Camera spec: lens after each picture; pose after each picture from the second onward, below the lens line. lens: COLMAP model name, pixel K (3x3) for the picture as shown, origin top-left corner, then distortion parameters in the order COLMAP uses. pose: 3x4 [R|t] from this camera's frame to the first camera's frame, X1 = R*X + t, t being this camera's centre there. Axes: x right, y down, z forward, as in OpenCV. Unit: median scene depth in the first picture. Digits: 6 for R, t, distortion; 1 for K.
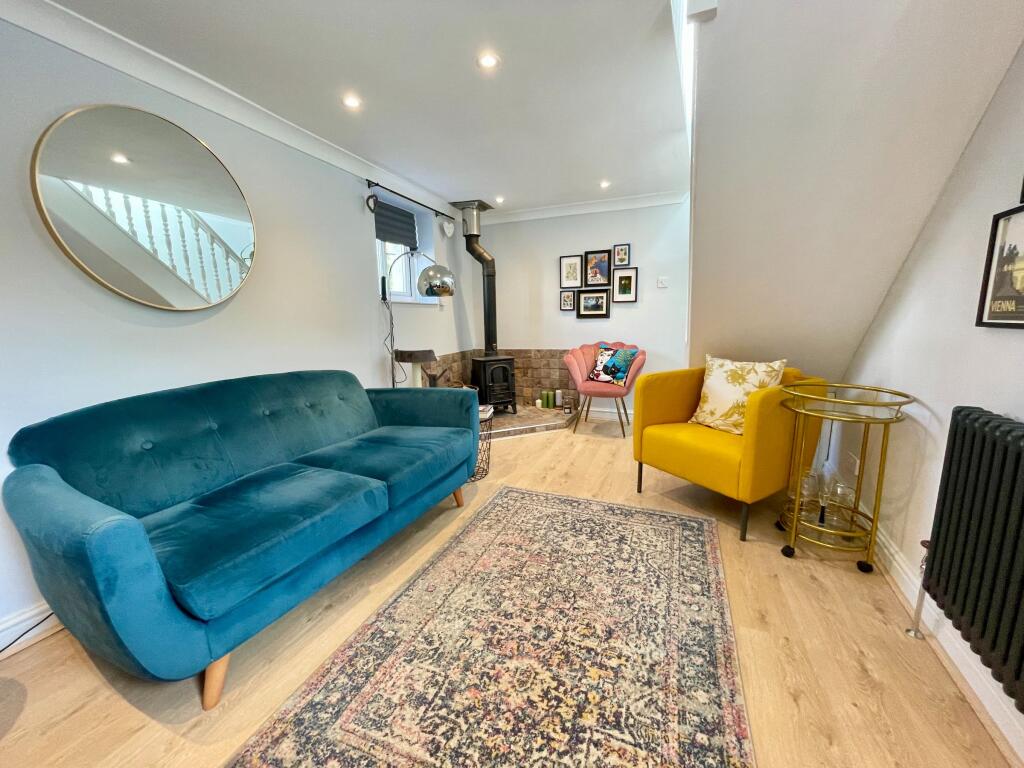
lens RADIAL K [[414.3, 0, 510.3], [0, 414.3, 383.4], [0, 0, 1]] dist [-0.010445, 0.001839]
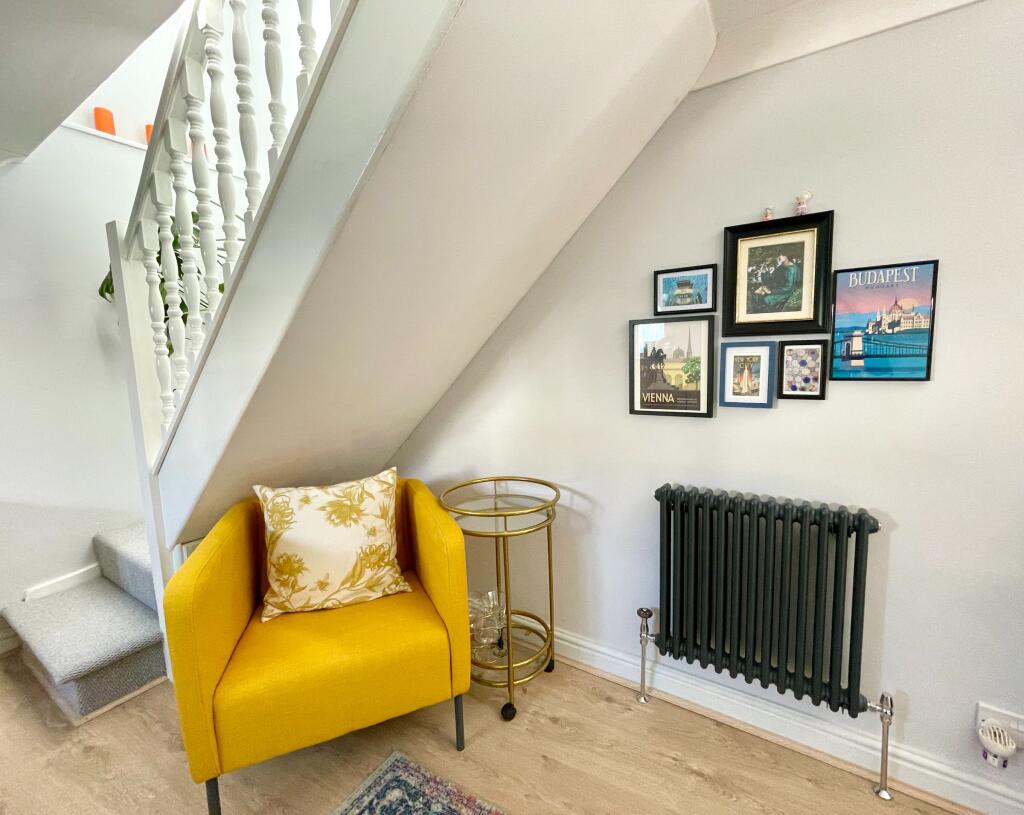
lens RADIAL K [[436.8, 0, 542.6], [0, 436.8, 407.1], [0, 0, 1]] dist [-0.006851, 0.000299]
pose [[0.103024, -0.099424, 0.989697, -0.055089], [0.185335, 0.979486, 0.079106, -0.162891], [-0.977260, 0.175275, 0.119337, 0.590244]]
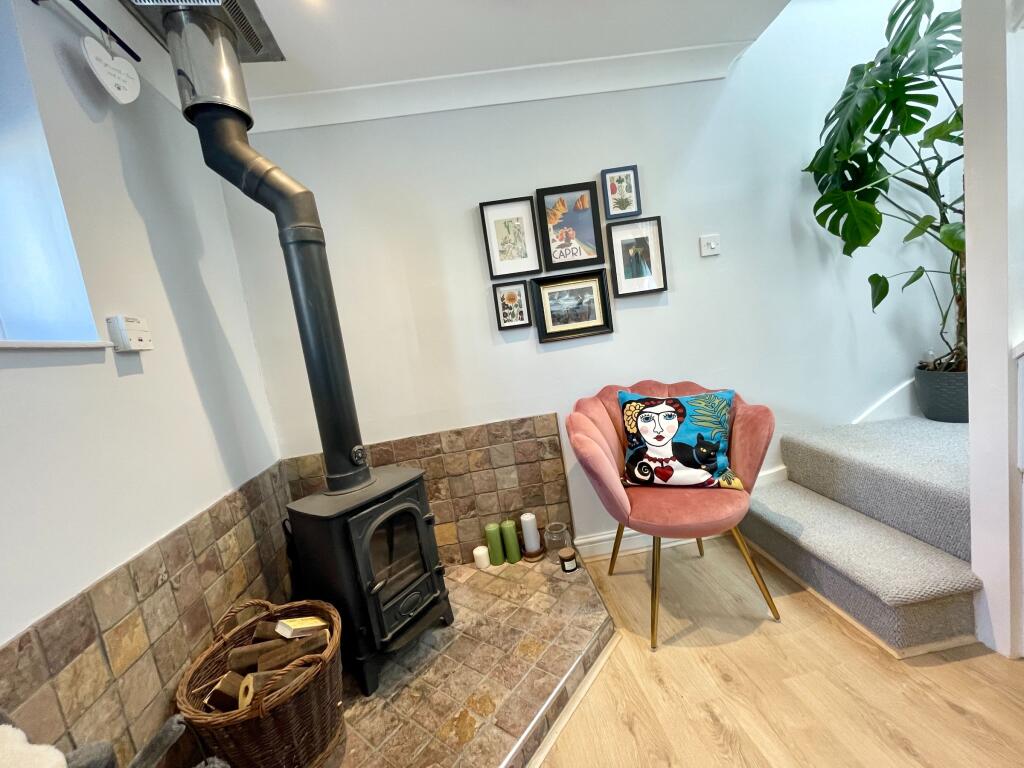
lens RADIAL K [[414.3, 0, 510.3], [0, 414.3, 385.3], [0, 0, 1]] dist [-0.010445, 0.001839]
pose [[0.873542, -0.161877, 0.459043, -0.133167], [0.205816, 0.977463, -0.046966, -0.180652], [-0.441095, 0.135505, 0.887172, 1.144753]]
